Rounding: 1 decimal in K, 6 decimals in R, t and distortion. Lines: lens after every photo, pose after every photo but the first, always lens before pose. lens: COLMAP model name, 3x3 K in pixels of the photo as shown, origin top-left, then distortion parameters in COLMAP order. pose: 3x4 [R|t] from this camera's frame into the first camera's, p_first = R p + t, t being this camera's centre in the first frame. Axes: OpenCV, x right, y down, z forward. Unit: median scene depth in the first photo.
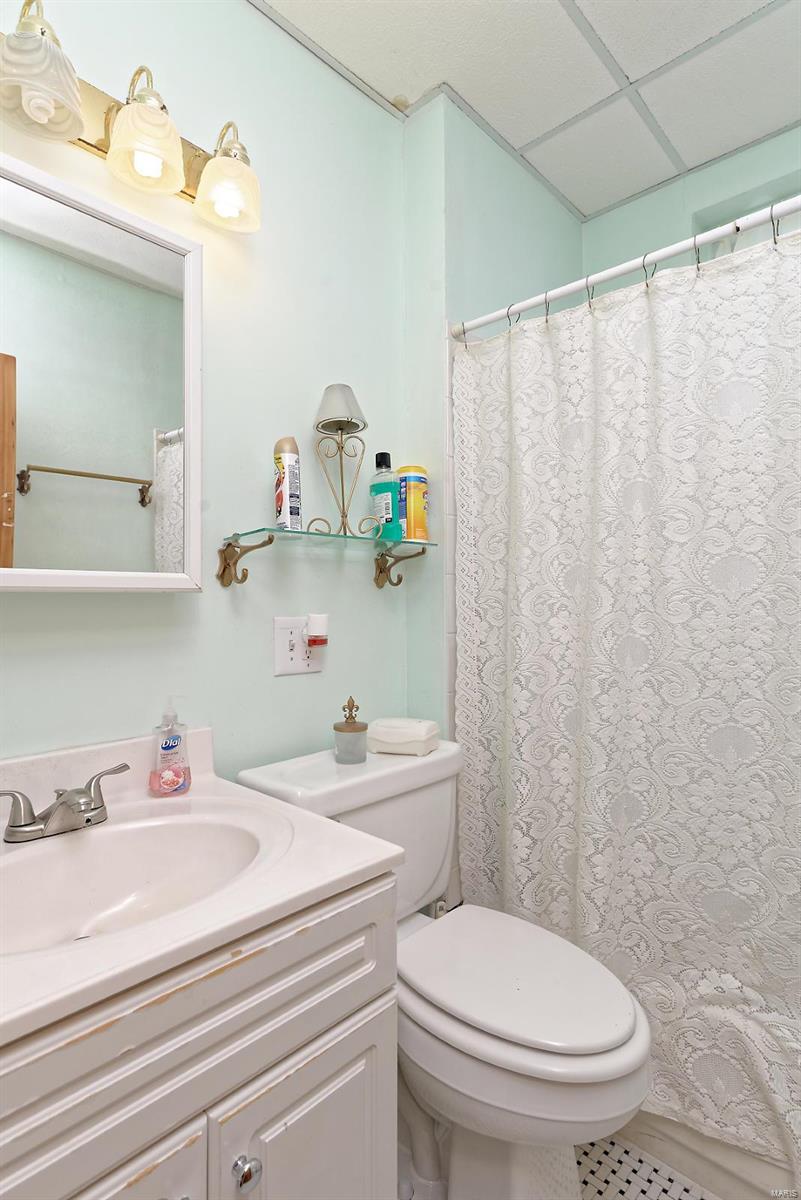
lens RADIAL K [[609.7, 0, 379.9], [0, 609.7, 601.5], [0, 0, 1]] dist [-0.000027, 0.000440]
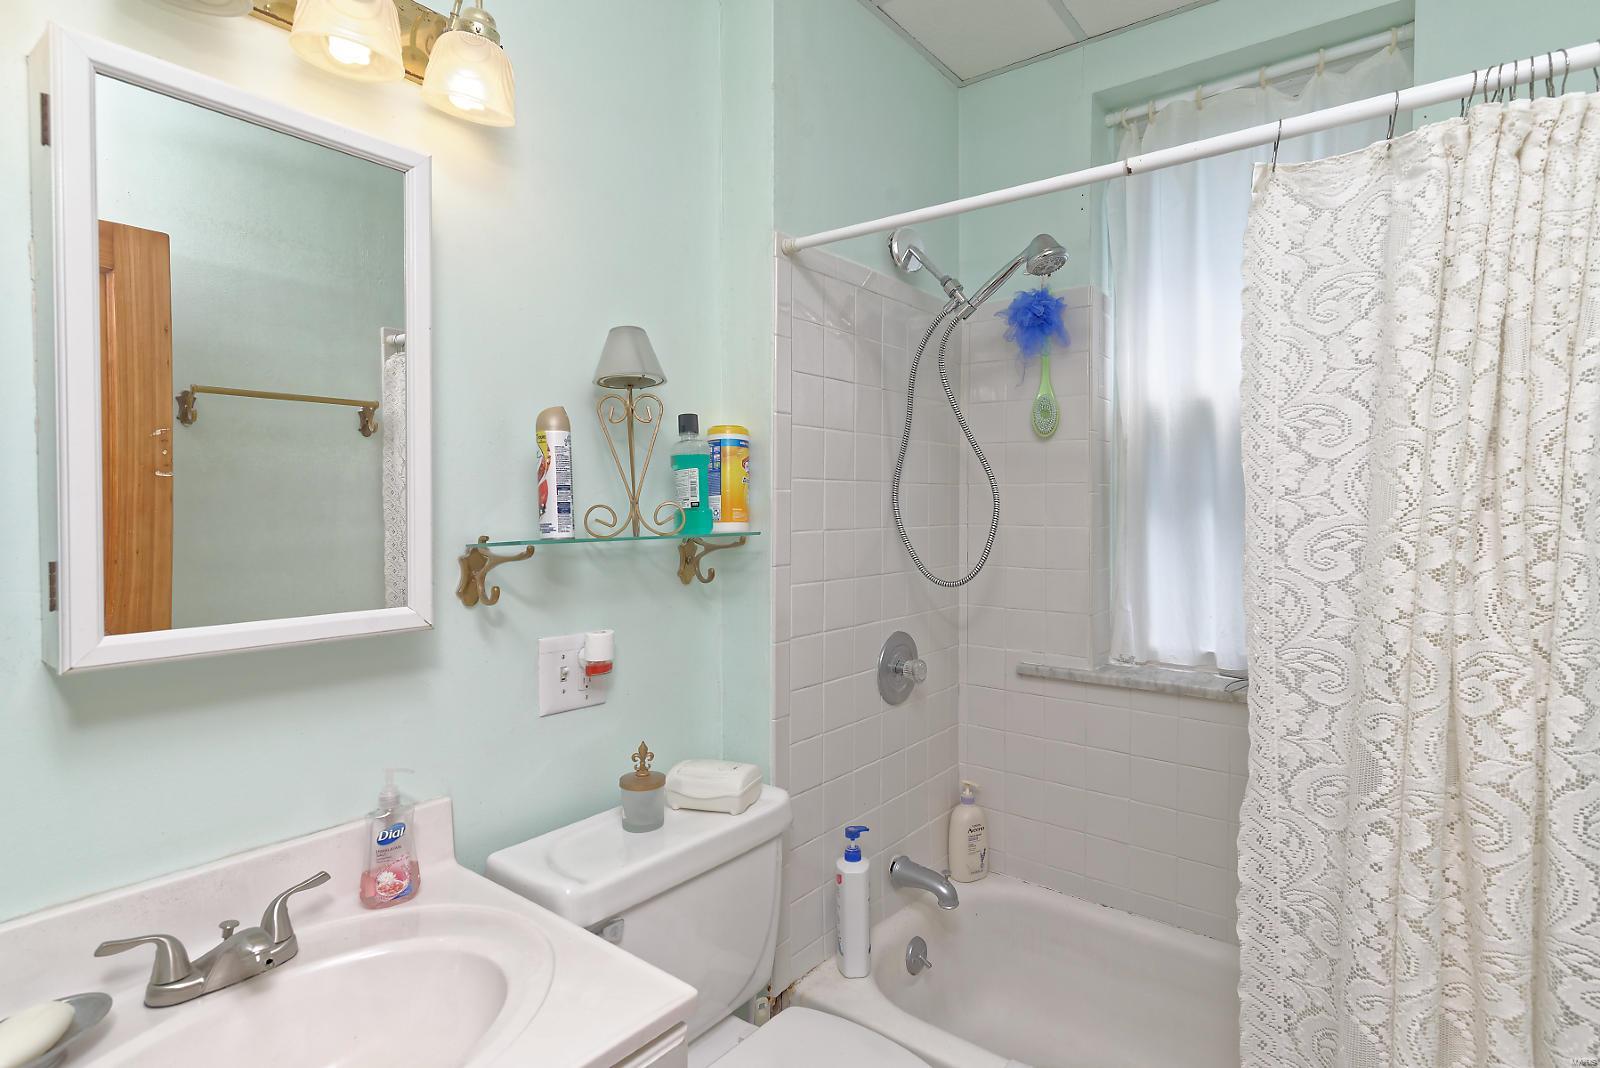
lens RADIAL K [[812.9, 0, 794.3], [0, 812.9, 523.9], [0, 0, 1]] dist [-0.000027, 0.000440]
pose [[0.995010, 0.002866, 0.099730, 0.038119], [-0.005312, 0.999691, 0.024265, -0.140597], [-0.099629, -0.024673, 0.994719, -0.019308]]
